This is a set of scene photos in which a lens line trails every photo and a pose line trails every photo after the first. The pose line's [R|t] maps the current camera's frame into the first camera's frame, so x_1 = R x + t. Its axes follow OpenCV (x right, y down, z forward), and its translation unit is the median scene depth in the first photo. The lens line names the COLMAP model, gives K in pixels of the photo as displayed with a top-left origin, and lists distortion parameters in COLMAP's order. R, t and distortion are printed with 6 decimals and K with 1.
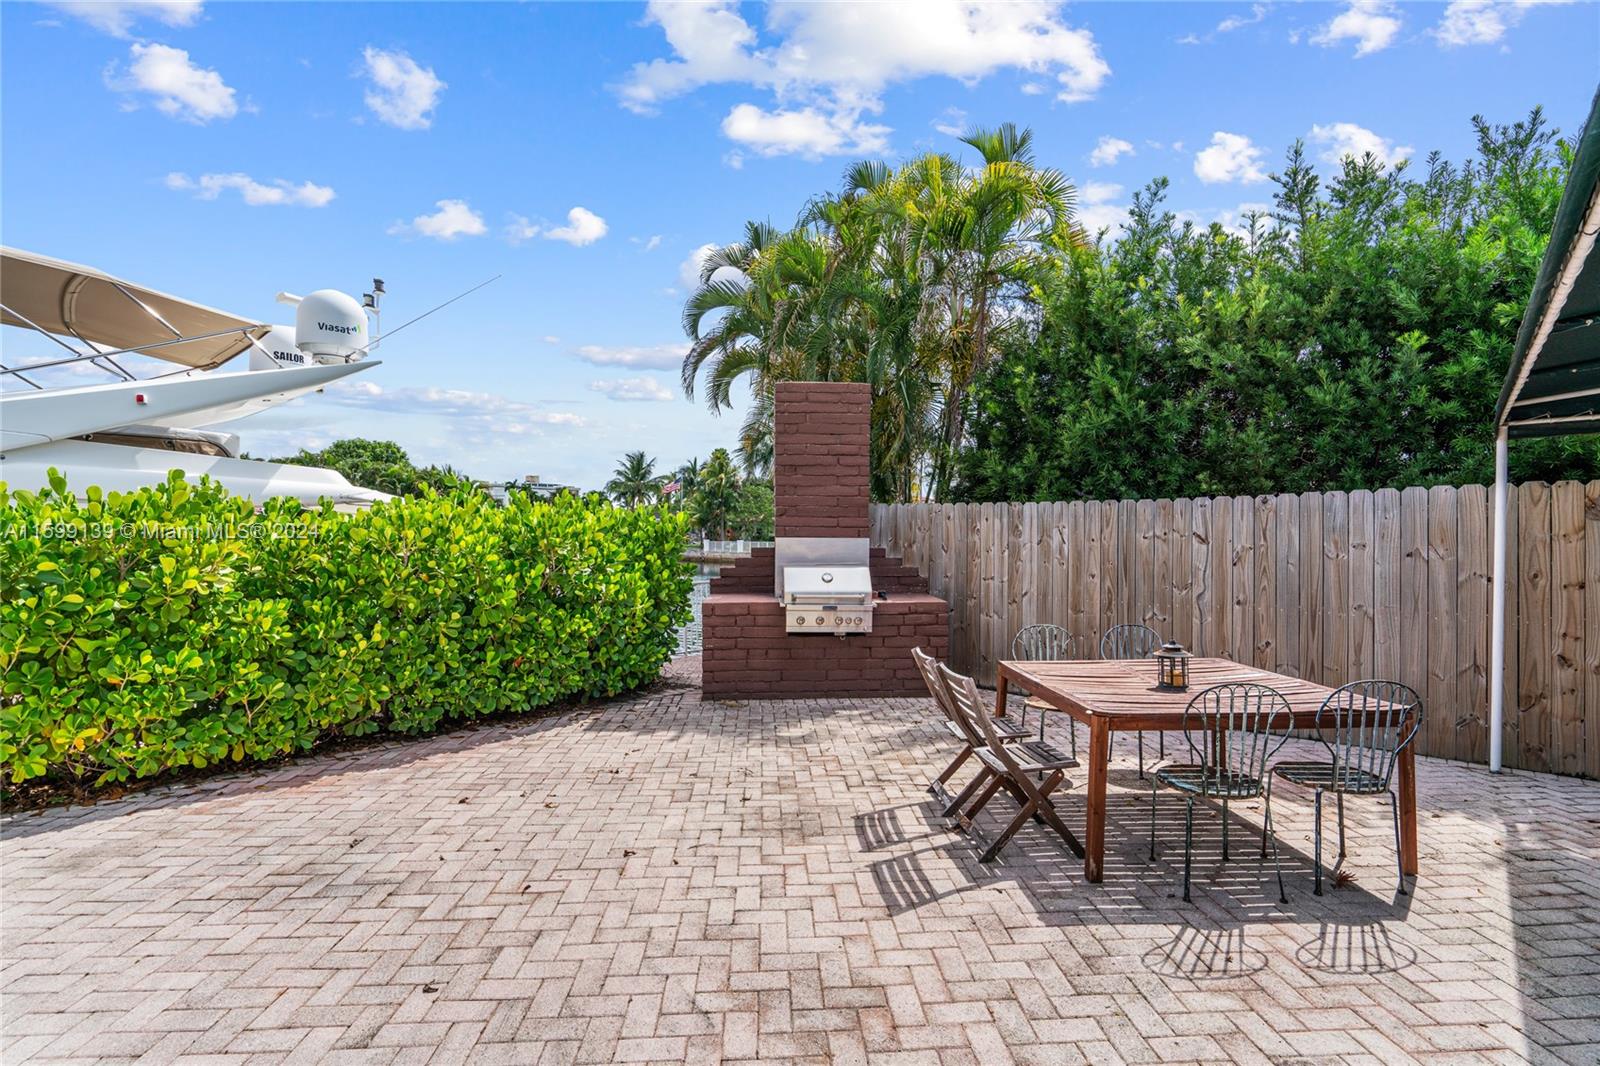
lens RADIAL K [[730.0, 0, 803.8], [0, 730.0, 533.3], [0, 0, 1]] dist [-0.006443, 0.002024]
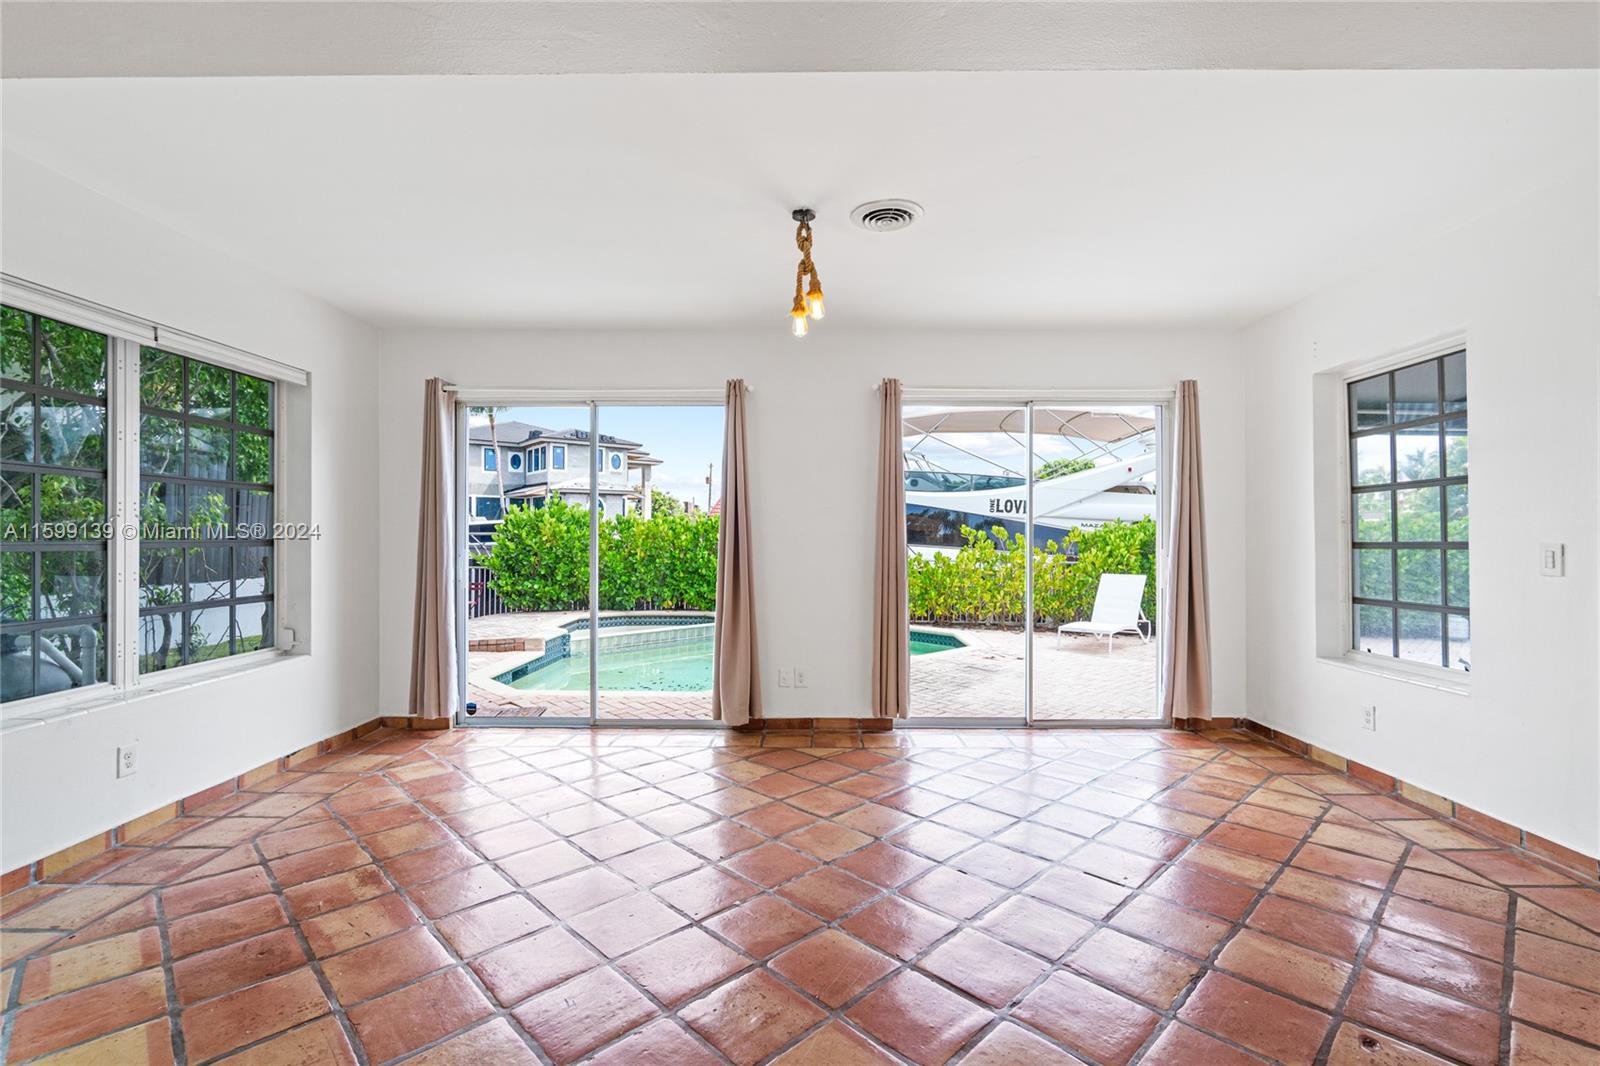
lens RADIAL K [[697.0, 0, 813.6], [0, 697.0, 544.2], [0, 0, 1]] dist [-0.001106, 0.000112]
pose [[0.656052, 0.007928, -0.754674, -0.024215], [0.001740, 0.999926, 0.012017, -0.001363], [0.754714, -0.009197, 0.655990, -1.143534]]
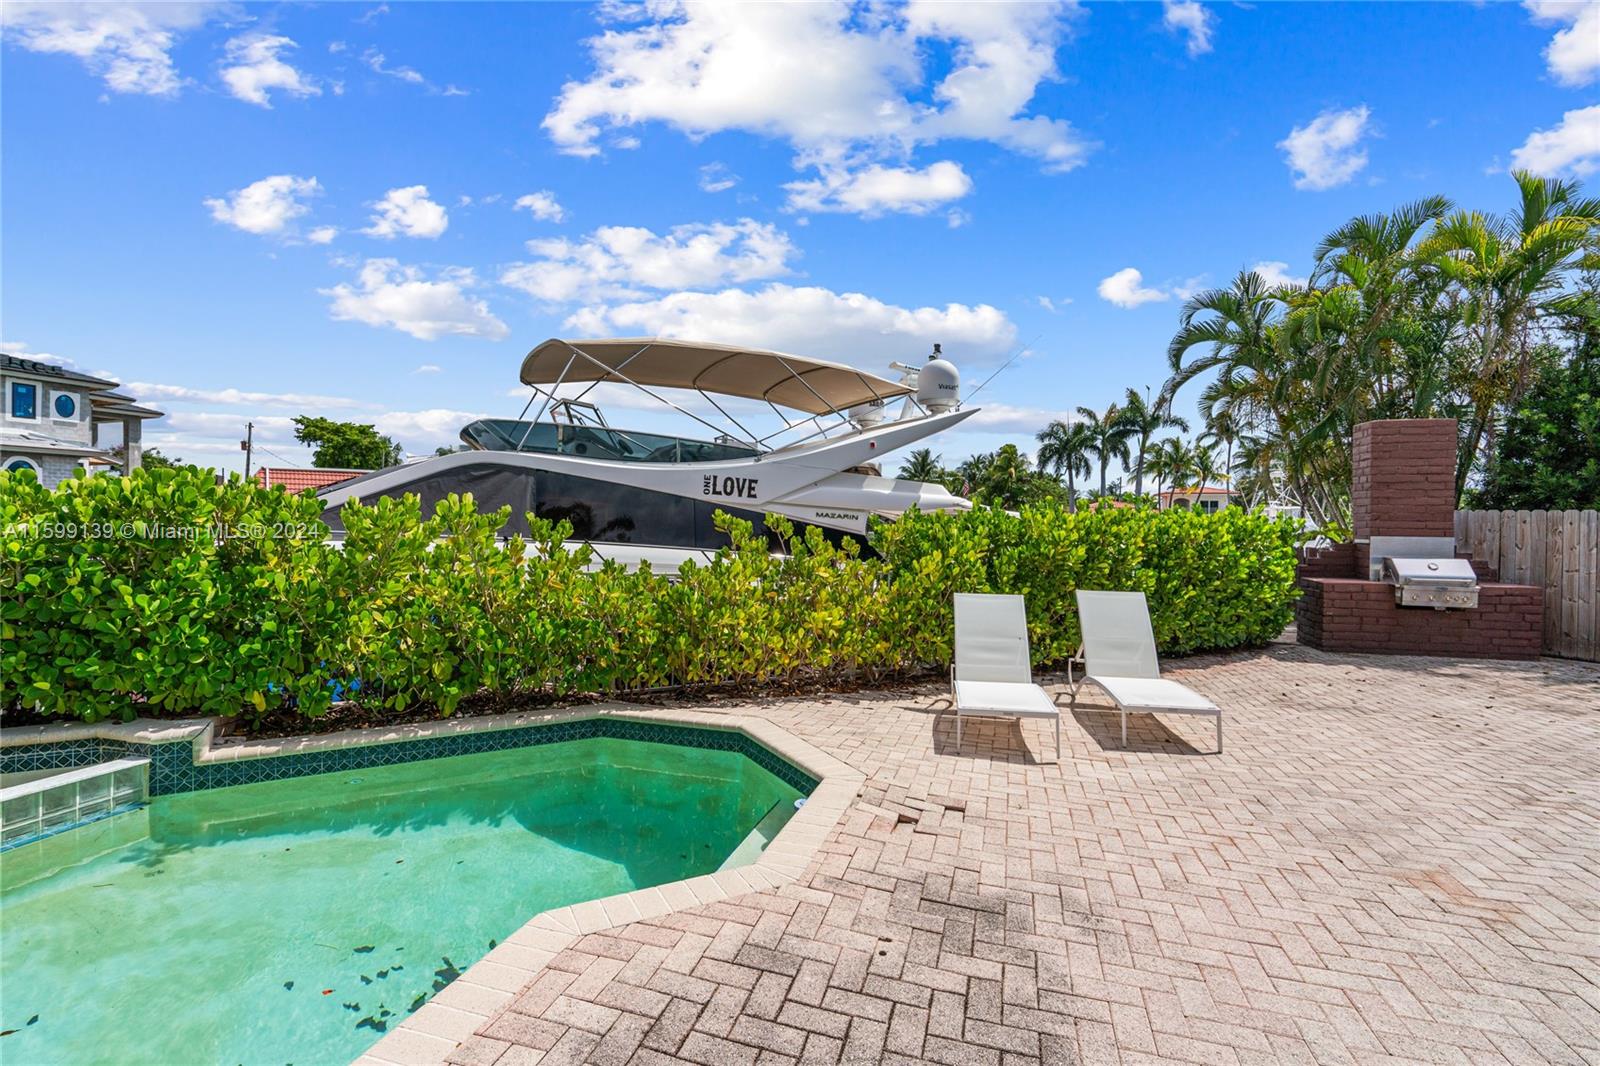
lens RADIAL K [[730.0, 0, 808.6], [0, 730.0, 530.6], [0, 0, 1]] dist [-0.006443, 0.002024]
pose [[0.937656, 0.008511, -0.347462, -0.583590], [-0.006911, 0.999959, 0.005842, -0.005540], [0.347497, -0.003077, 0.937676, -0.669878]]
